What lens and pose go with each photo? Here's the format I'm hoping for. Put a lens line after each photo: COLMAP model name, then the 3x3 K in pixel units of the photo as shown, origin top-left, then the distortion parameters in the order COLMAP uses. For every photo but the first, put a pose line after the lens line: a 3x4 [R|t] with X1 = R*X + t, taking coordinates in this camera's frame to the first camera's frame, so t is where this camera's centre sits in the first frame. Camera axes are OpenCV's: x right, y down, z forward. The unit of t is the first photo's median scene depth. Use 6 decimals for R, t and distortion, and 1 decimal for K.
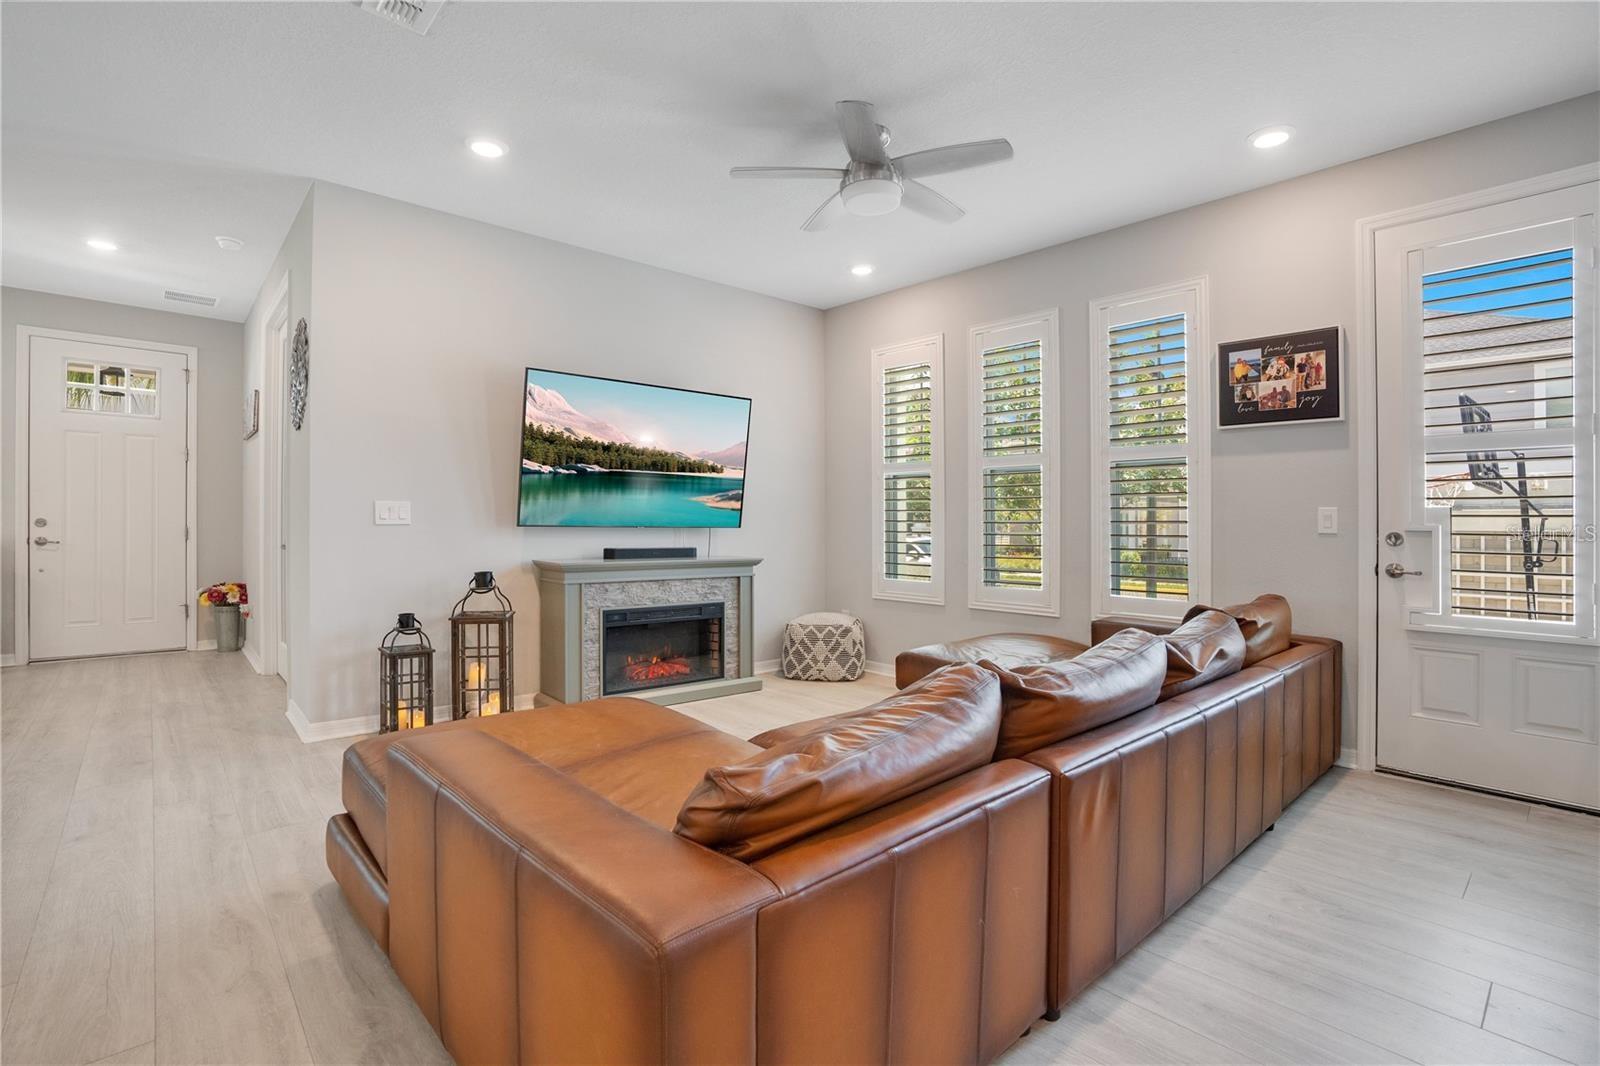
lens RADIAL K [[750.1, 0, 797.5], [0, 750.1, 516.0], [0, 0, 1]] dist [-0.050302, 0.017253]
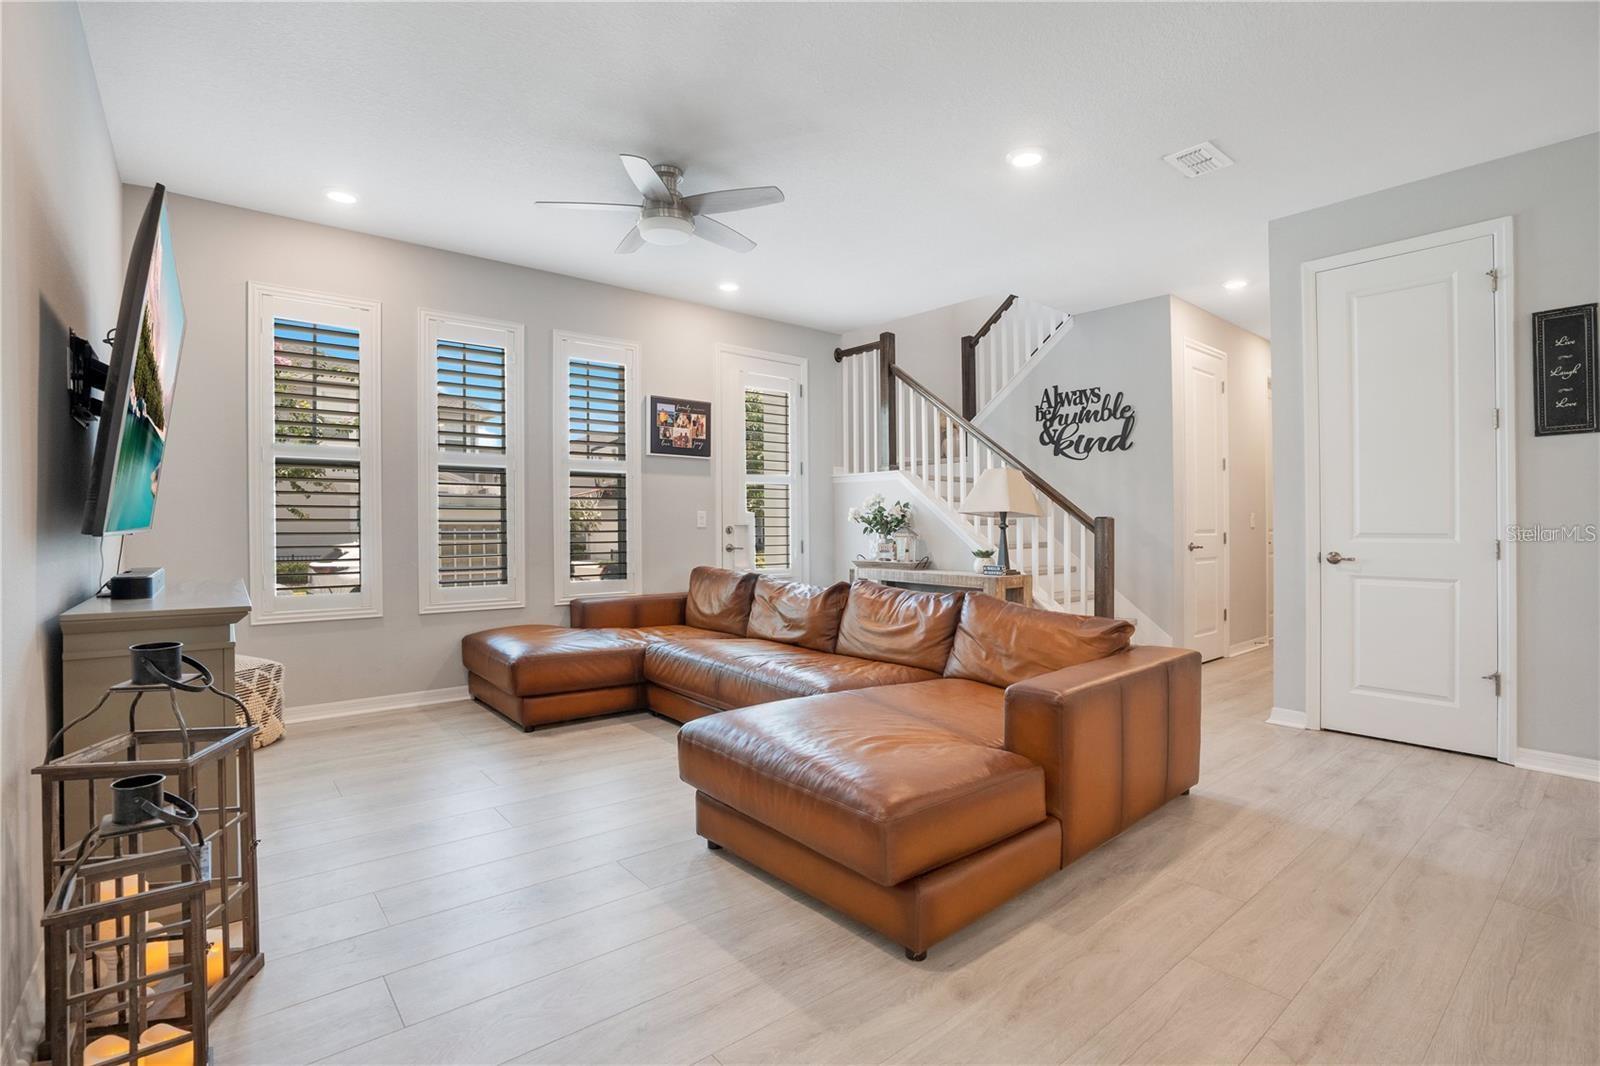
lens RADIAL K [[750.1, 0, 787.5], [0, 750.1, 531.7], [0, 0, 1]] dist [-0.050302, 0.017253]
pose [[0.072294, -0.017507, 0.997230, -0.860652], [-0.006251, 0.999818, 0.018006, 0.001944], [-0.997364, -0.007536, 0.072171, 0.641243]]
